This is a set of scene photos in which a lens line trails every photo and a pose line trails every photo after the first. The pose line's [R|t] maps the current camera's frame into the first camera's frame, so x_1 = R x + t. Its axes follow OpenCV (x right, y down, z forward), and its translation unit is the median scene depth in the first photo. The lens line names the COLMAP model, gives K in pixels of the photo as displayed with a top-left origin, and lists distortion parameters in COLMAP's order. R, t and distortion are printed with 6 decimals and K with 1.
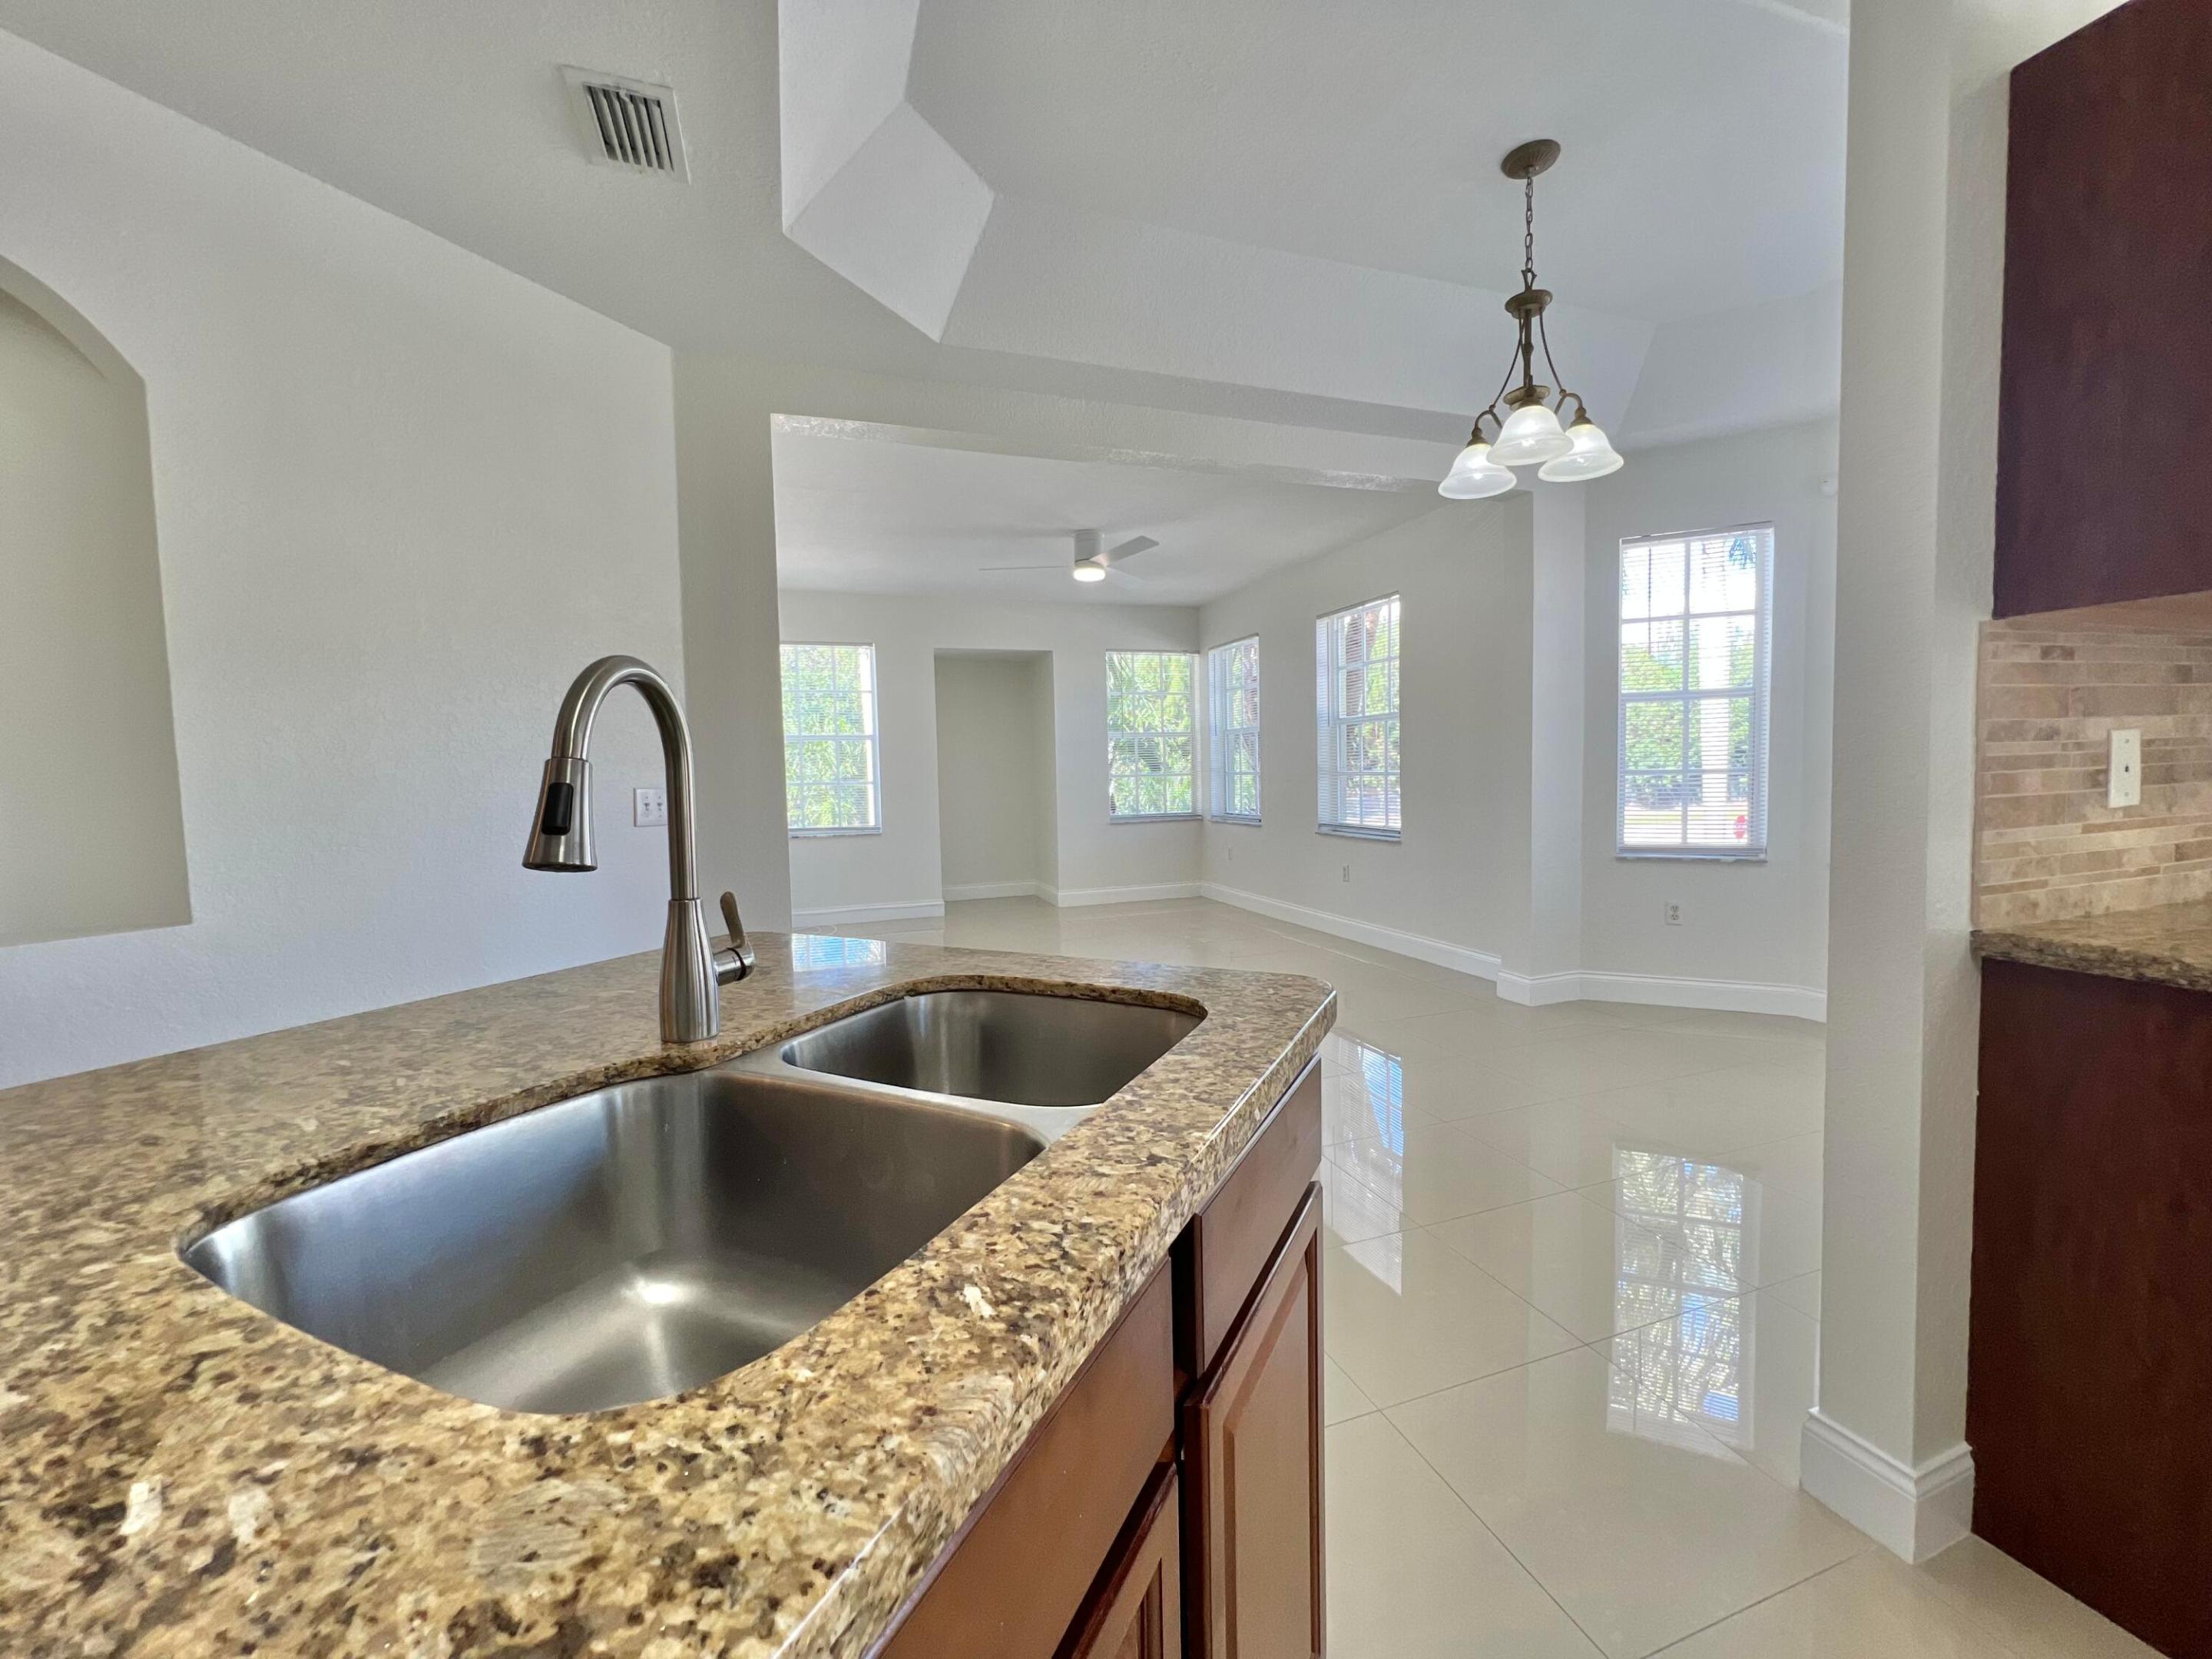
lens RADIAL K [[883.0, 0, 1119.9], [0, 883.0, 825.3], [0, 0, 1]] dist [0.000023, -0.000589]
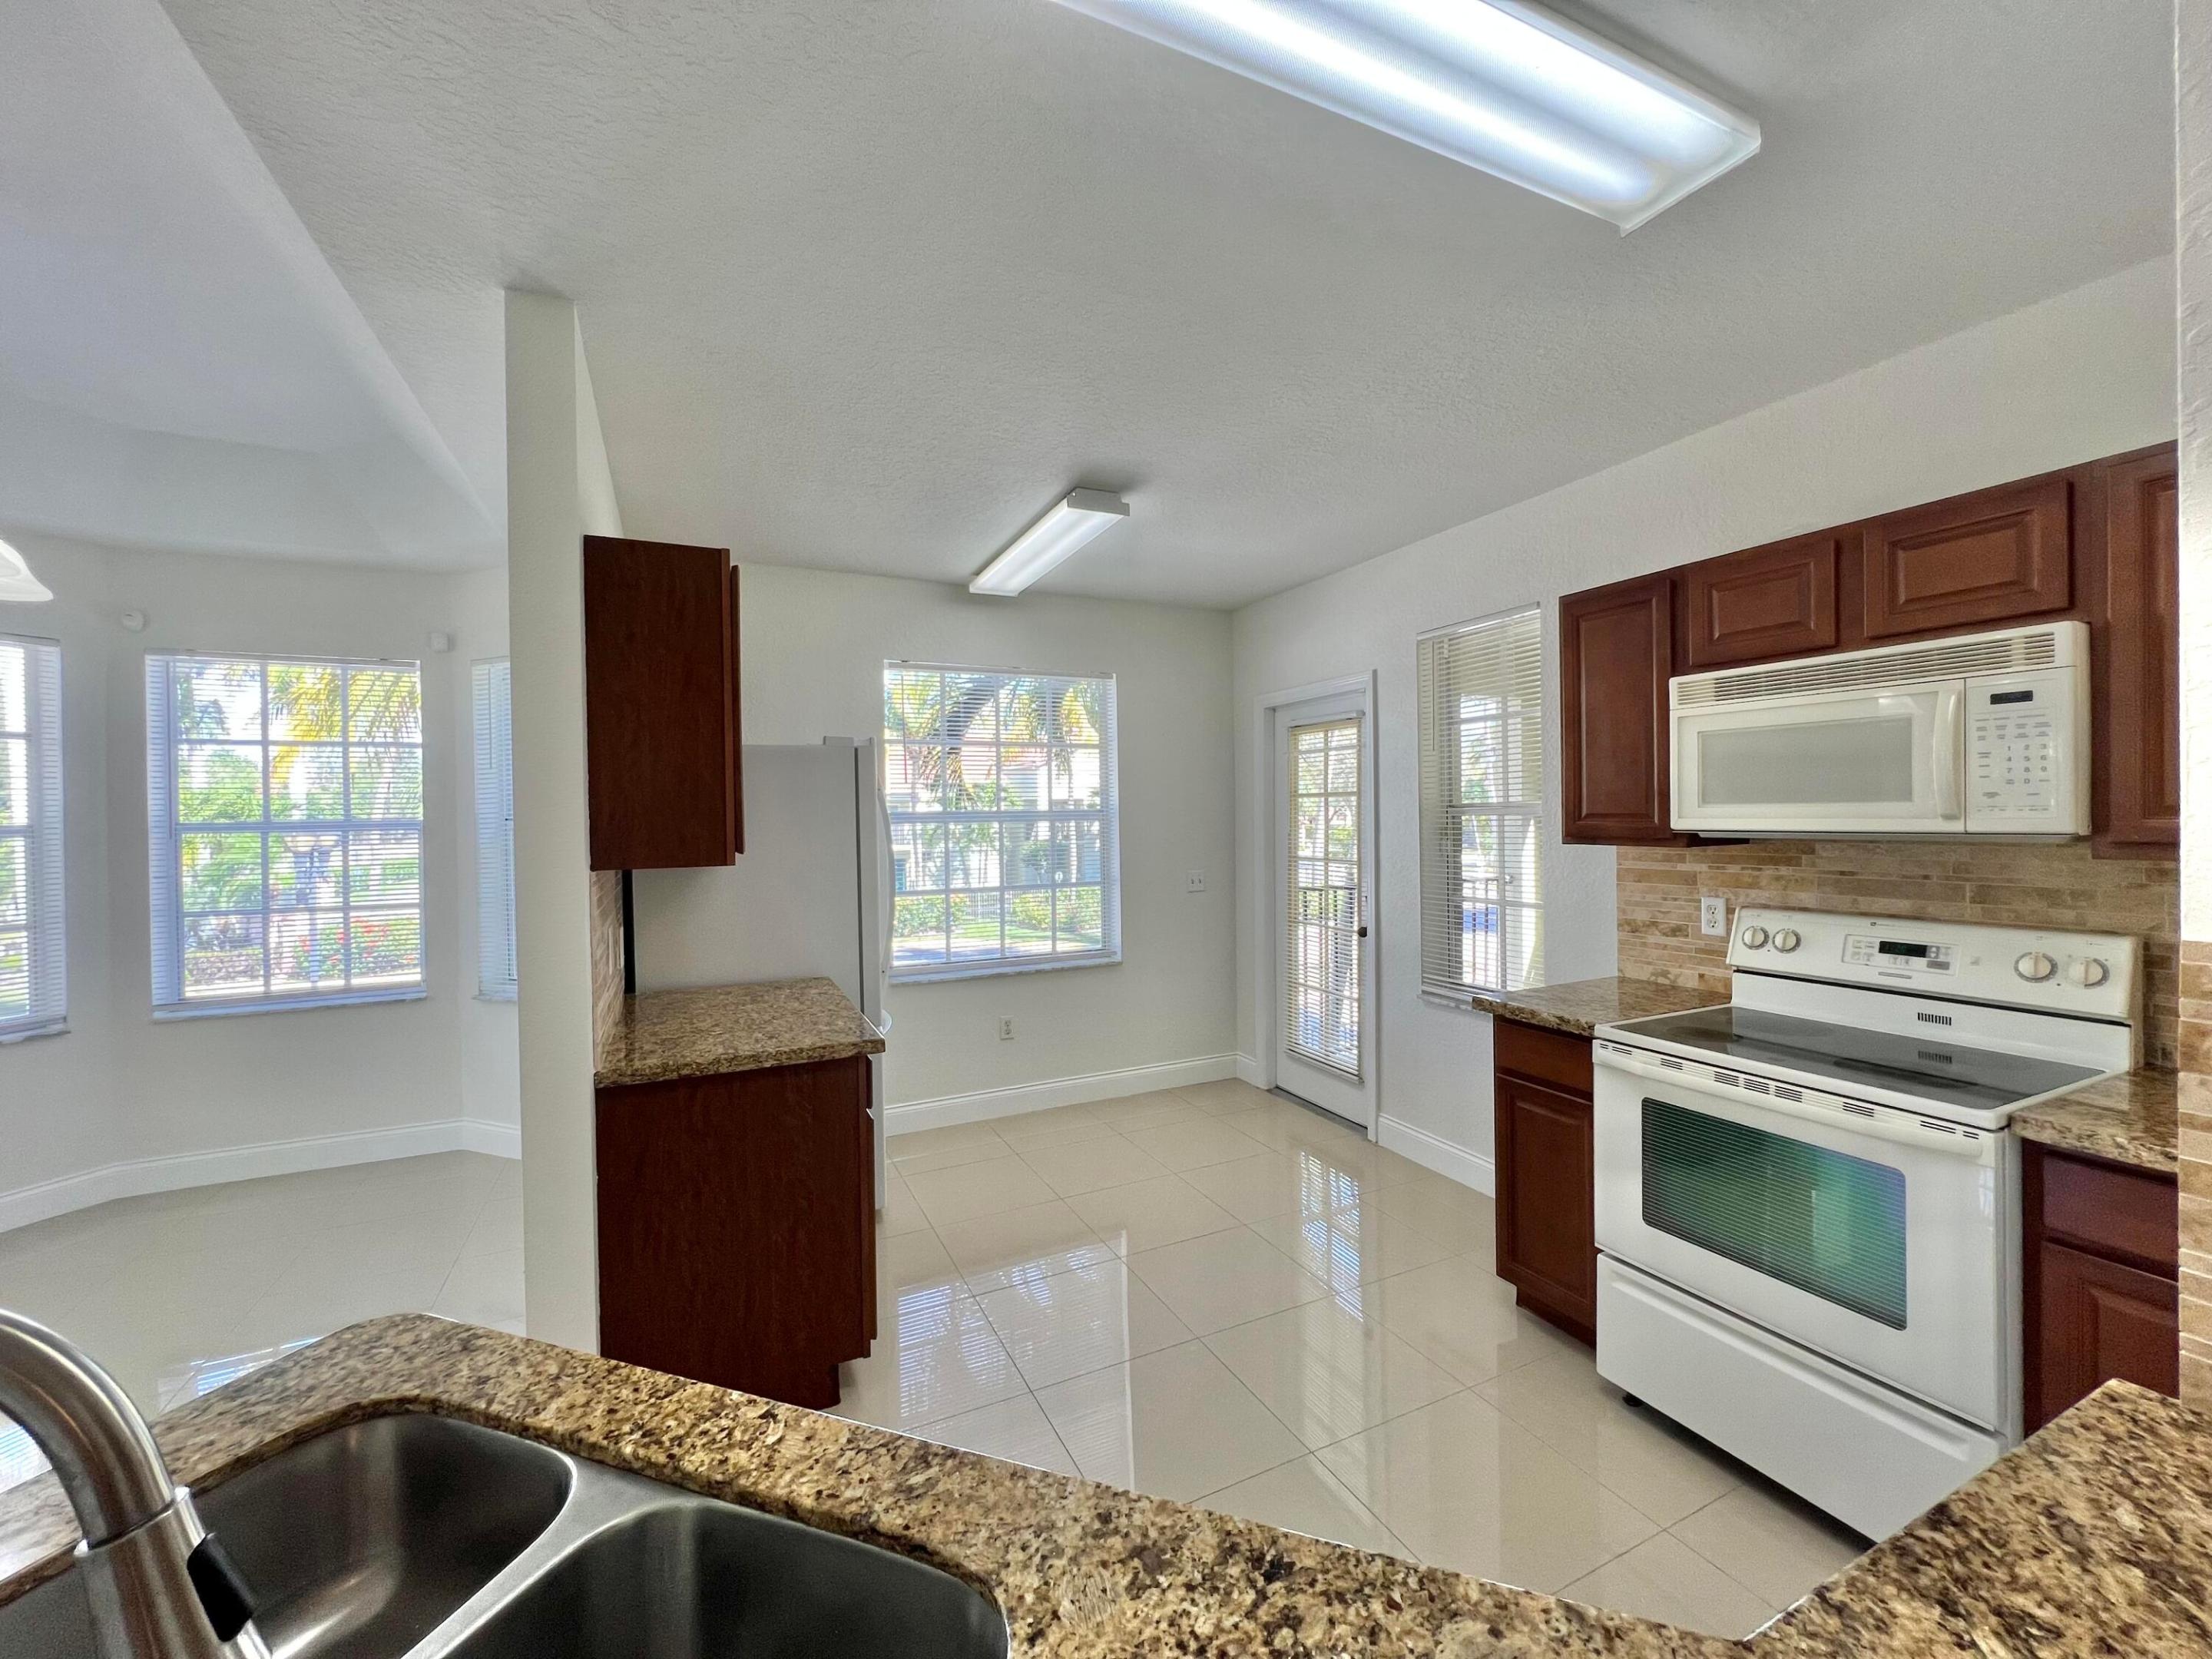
lens RADIAL K [[883.0, 0, 1119.1], [0, 883.0, 824.3], [0, 0, 1]] dist [0.000023, -0.000589]
pose [[-0.116402, 0.017775, 0.993043, -0.814062], [0.068820, 0.997581, -0.009790, -0.285258], [-0.990815, 0.067202, -0.117344, 0.315268]]
